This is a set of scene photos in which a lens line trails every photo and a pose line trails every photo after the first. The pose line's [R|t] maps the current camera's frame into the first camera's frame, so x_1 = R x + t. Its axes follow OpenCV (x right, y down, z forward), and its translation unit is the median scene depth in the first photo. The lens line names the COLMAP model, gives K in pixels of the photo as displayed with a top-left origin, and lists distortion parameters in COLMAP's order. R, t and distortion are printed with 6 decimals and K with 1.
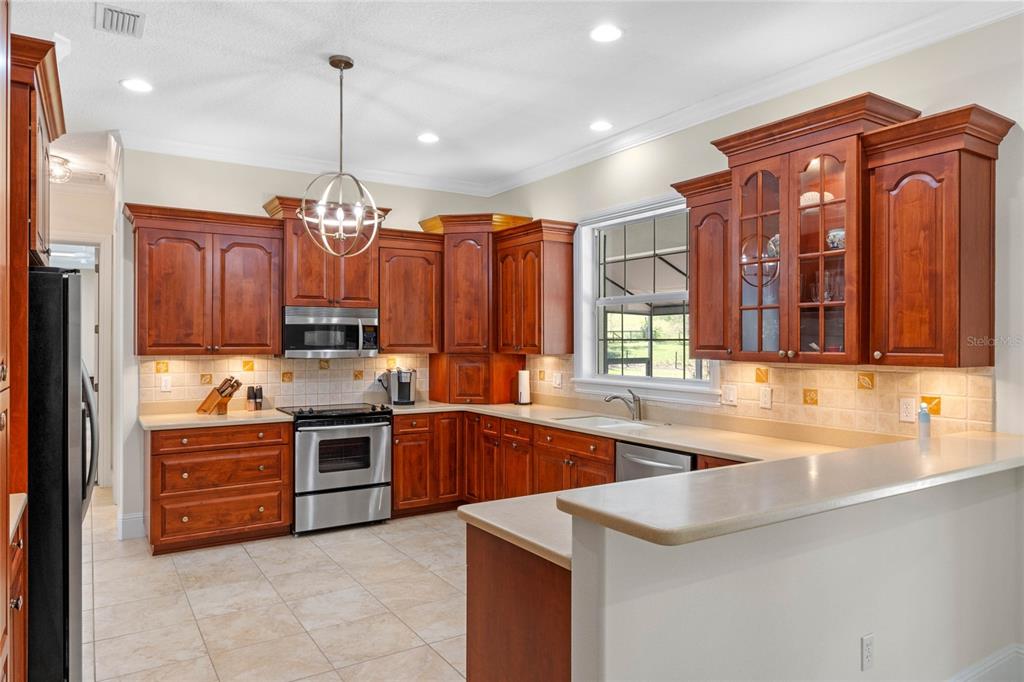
lens RADIAL K [[660.4, 0, 512.0], [0, 660.4, 341.0], [0, 0, 1]] dist [-0.006637, 0.000809]
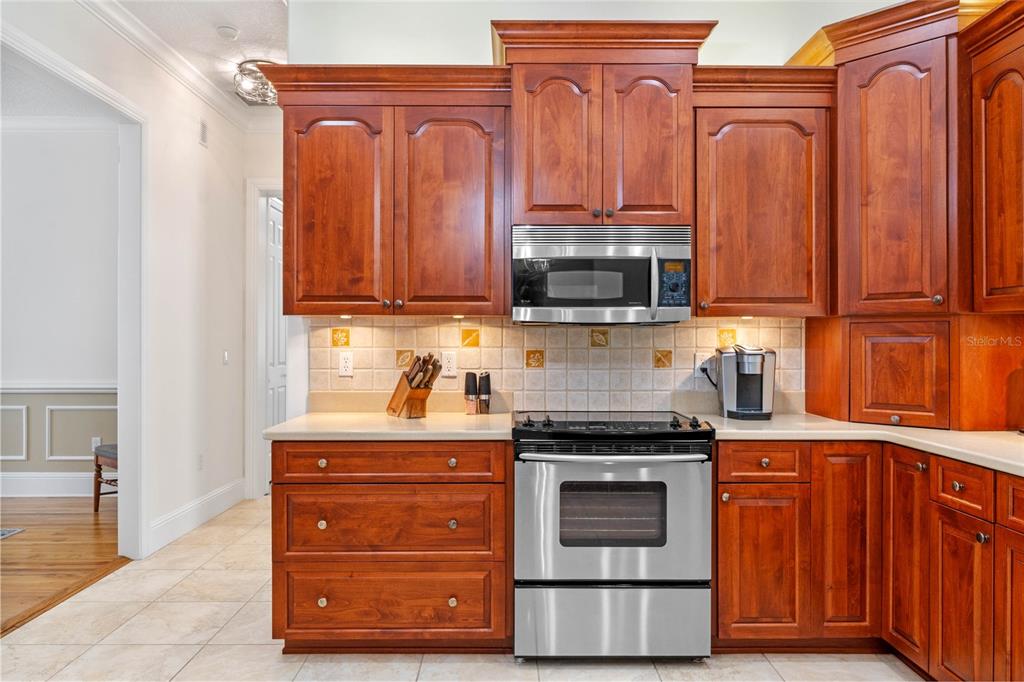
lens RADIAL K [[674.0, 0, 512.0], [0, 674.0, 341.0], [0, 0, 1]] dist [-0.004777, -0.001943]
pose [[0.843800, 0.000197, -0.536658, -0.046468], [0.000025, 1.000000, 0.000407, 0.042532], [0.536658, -0.000357, 0.843800, 0.540302]]
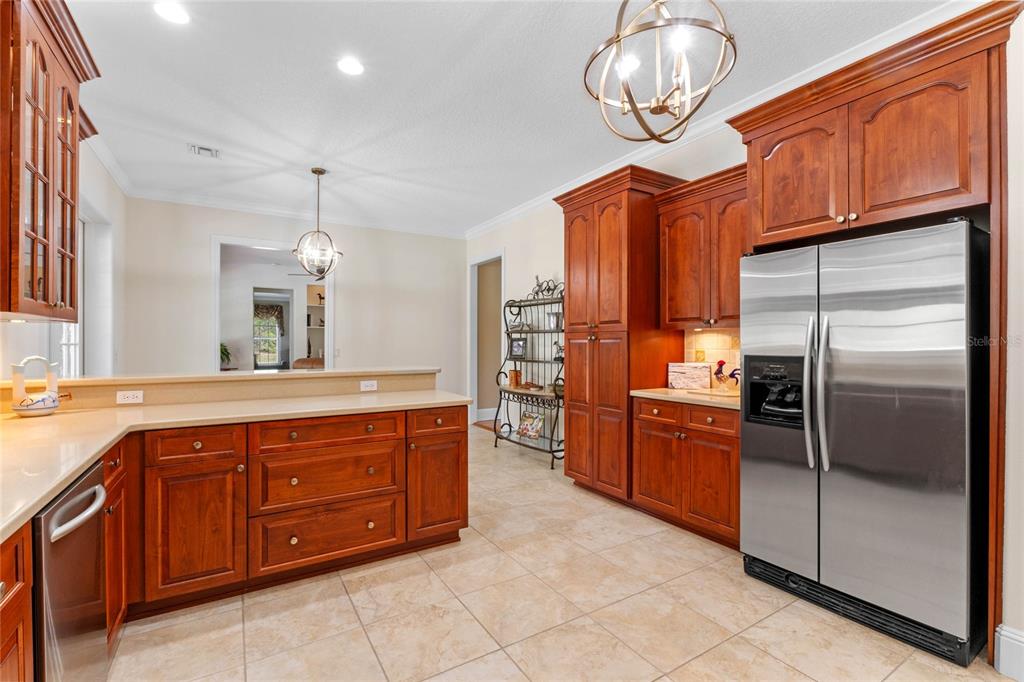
lens RADIAL K [[455.5, 0, 511.2], [0, 455.5, 345.0], [0, 0, 1]] dist [-0.002413, -0.000279]
pose [[-0.999754, -0.003038, 0.021991, -0.096938], [-0.002951, 0.999988, 0.004008, 0.041564], [-0.022003, 0.003942, -0.999750, 1.011070]]
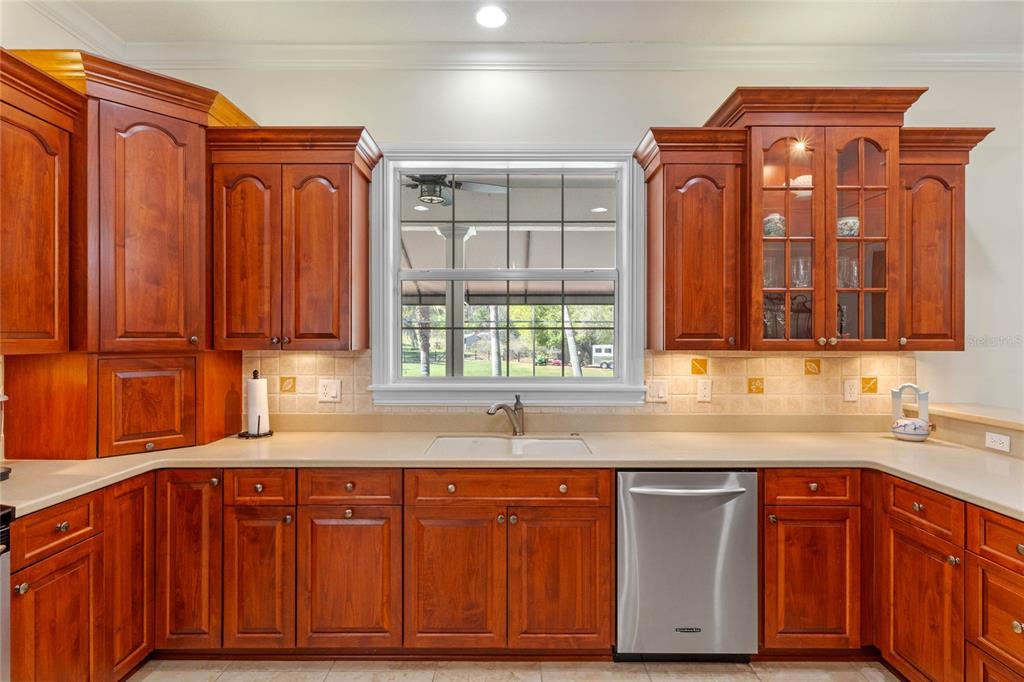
lens RADIAL K [[519.4, 0, 513.2], [0, 519.4, 338.6], [0, 0, 1]] dist [0.000509, -0.000958]
pose [[0.540839, 0.000386, 0.841126, -0.289571], [0.000245, 1.000000, -0.000617, 0.010489], [-0.841126, 0.000540, 0.540839, 0.641128]]
